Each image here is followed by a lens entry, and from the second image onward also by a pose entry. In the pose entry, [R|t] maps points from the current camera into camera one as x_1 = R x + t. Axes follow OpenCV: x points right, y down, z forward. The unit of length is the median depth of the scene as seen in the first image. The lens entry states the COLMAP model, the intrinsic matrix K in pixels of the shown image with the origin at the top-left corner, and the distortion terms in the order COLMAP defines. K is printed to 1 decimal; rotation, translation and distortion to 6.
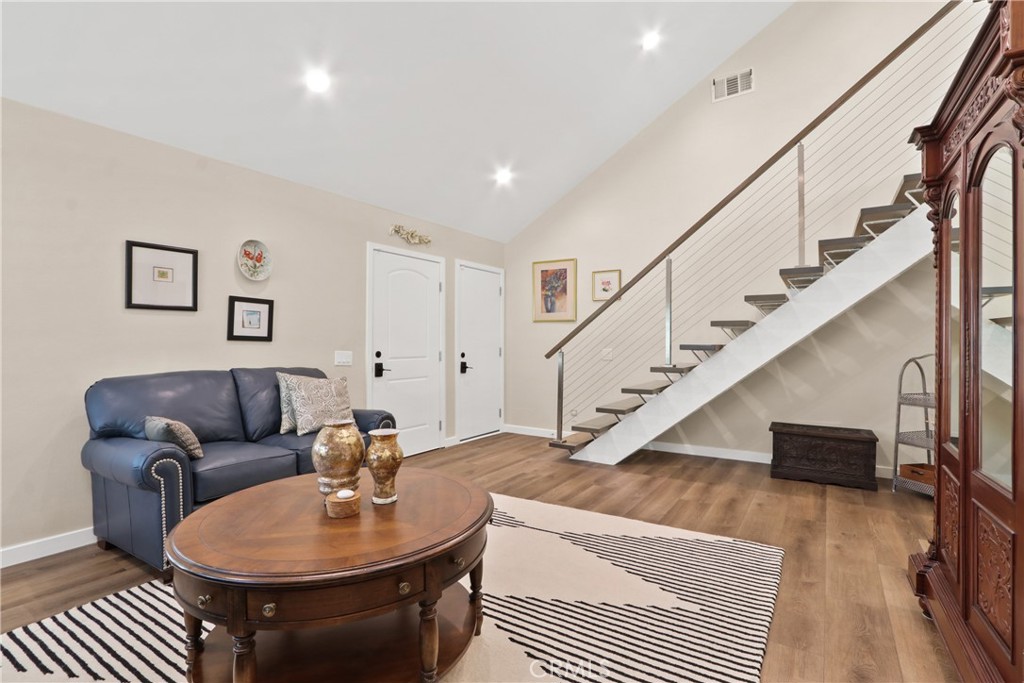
lens RADIAL K [[475.8, 0, 520.5], [0, 475.8, 340.5], [0, 0, 1]] dist [-0.014231, 0.000010]
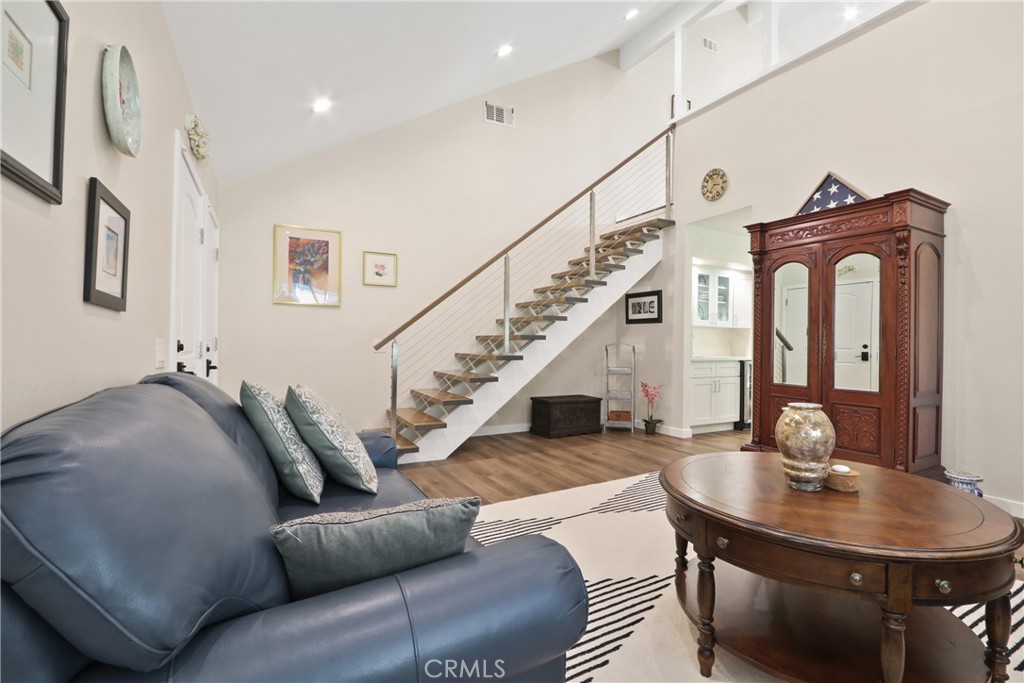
lens RADIAL K [[475.8, 0, 521.1], [0, 475.8, 342.2], [0, 0, 1]] dist [-0.014231, 0.000010]
pose [[0.484899, -0.001245, 0.874569, -0.649856], [-0.005031, 0.999978, 0.004212, 0.023320], [-0.874555, -0.006442, 0.484883, 0.457200]]
